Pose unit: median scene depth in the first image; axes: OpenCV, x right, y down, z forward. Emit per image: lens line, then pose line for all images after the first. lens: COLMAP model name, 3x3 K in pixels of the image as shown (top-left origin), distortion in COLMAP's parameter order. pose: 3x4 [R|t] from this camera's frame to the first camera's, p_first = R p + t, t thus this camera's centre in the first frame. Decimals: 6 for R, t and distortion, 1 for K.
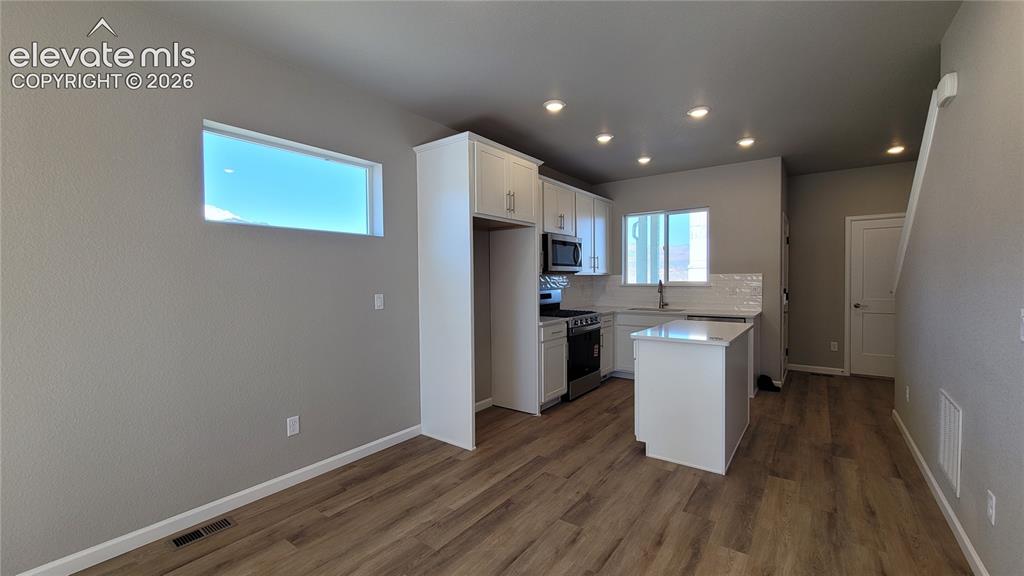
lens RADIAL K [[416.4, 0, 514.6], [0, 416.4, 287.7], [0, 0, 1]] dist [-0.000916, -0.000166]
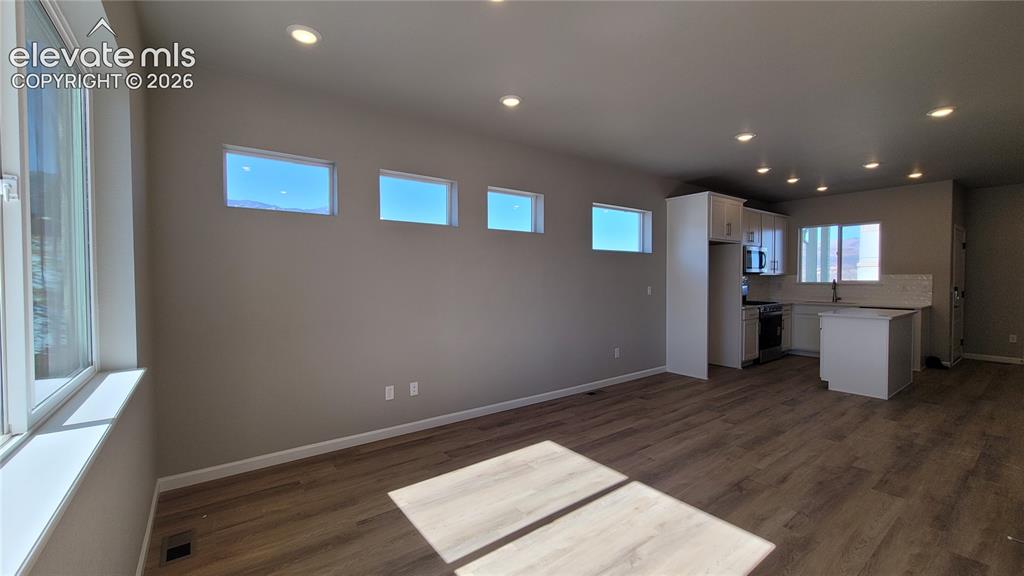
lens RADIAL K [[416.4, 0, 514.6], [0, 416.4, 287.7], [0, 0, 1]] dist [-0.000916, -0.000166]
pose [[0.957242, 0.011751, -0.289049, -0.240029], [-0.010763, 0.999930, 0.005006, 0.012742], [0.289087, -0.001681, 0.957301, -0.552407]]
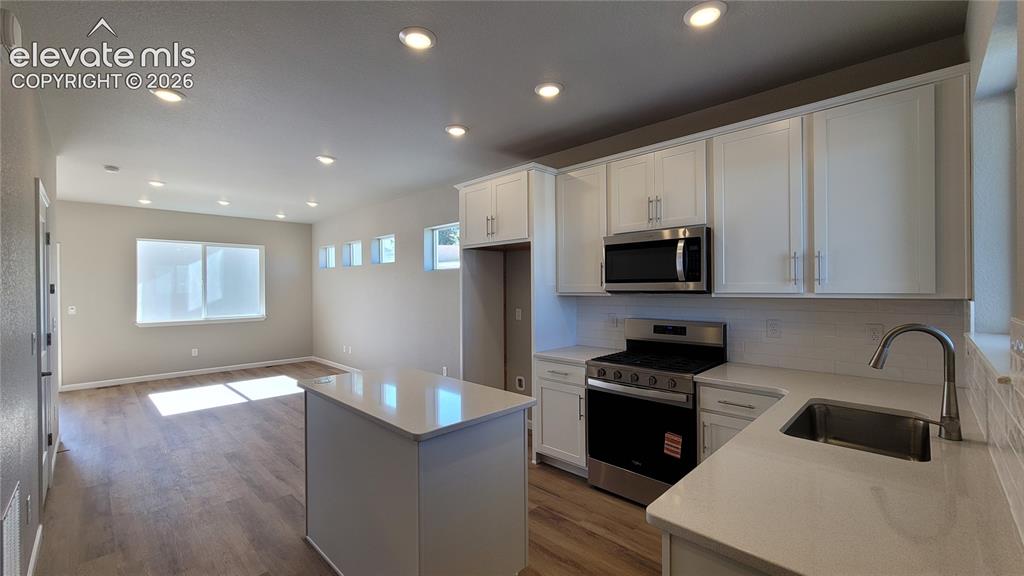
lens RADIAL K [[416.4, 0, 514.6], [0, 416.4, 287.7], [0, 0, 1]] dist [-0.000916, -0.000166]
pose [[-0.143227, 0.010883, -0.989630, 0.739891], [-0.013618, 0.999823, 0.012966, -0.048568], [0.989596, 0.015333, -0.143053, 0.885010]]
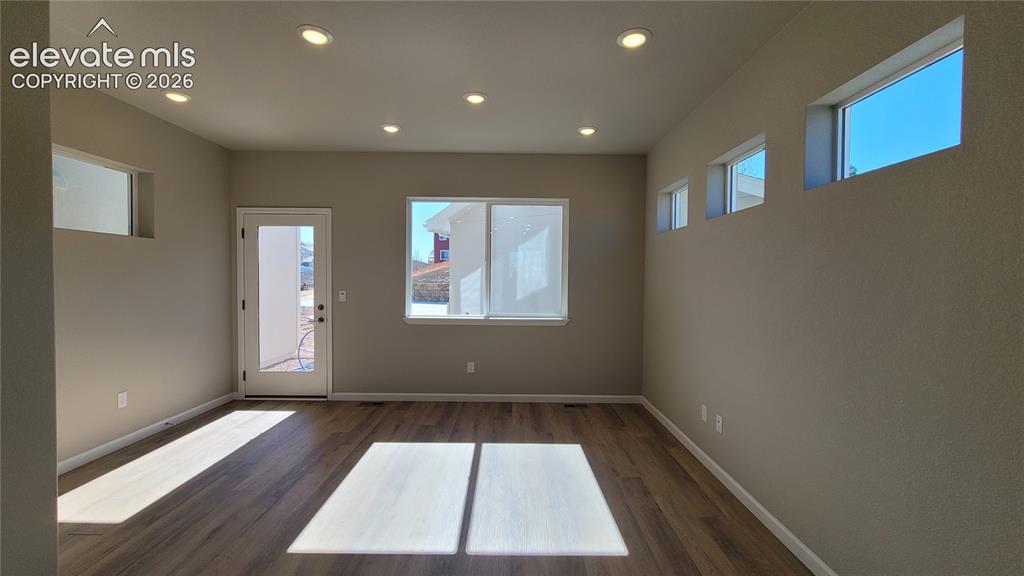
lens RADIAL K [[416.4, 0, 514.6], [0, 416.4, 287.7], [0, 0, 1]] dist [-0.000916, -0.000166]
pose [[-0.807616, 0.013752, -0.589549, -0.044955], [-0.016931, 0.998775, 0.046492, -0.016930], [0.589466, 0.047529, -0.806394, 0.401518]]
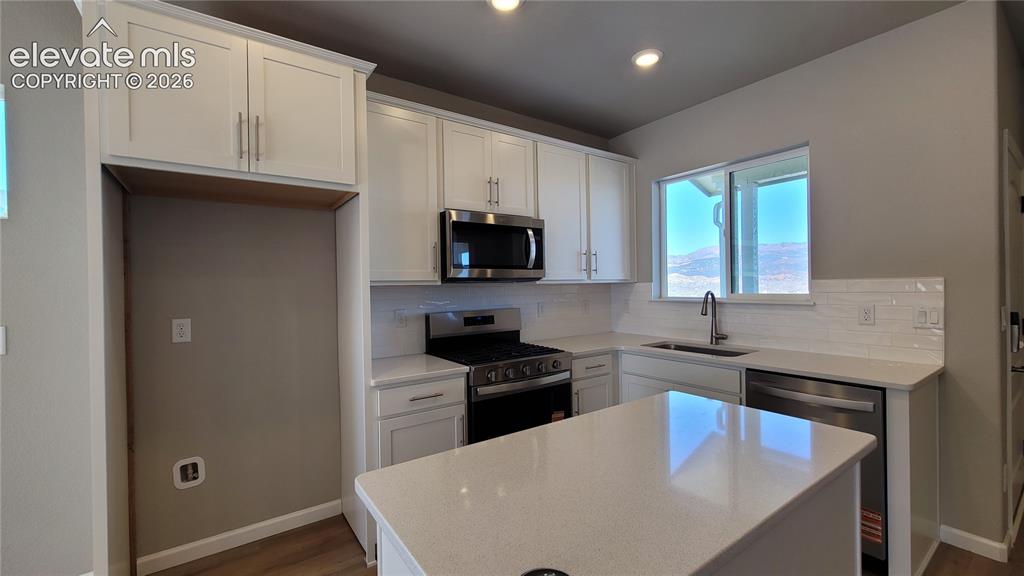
lens RADIAL K [[416.4, 0, 514.6], [0, 416.4, 287.7], [0, 0, 1]] dist [-0.000916, -0.000166]
pose [[0.950579, -0.005700, -0.310430, 0.315143], [0.000705, 0.999869, -0.016200, -0.016864], [0.310481, 0.015180, 0.950458, 0.467524]]
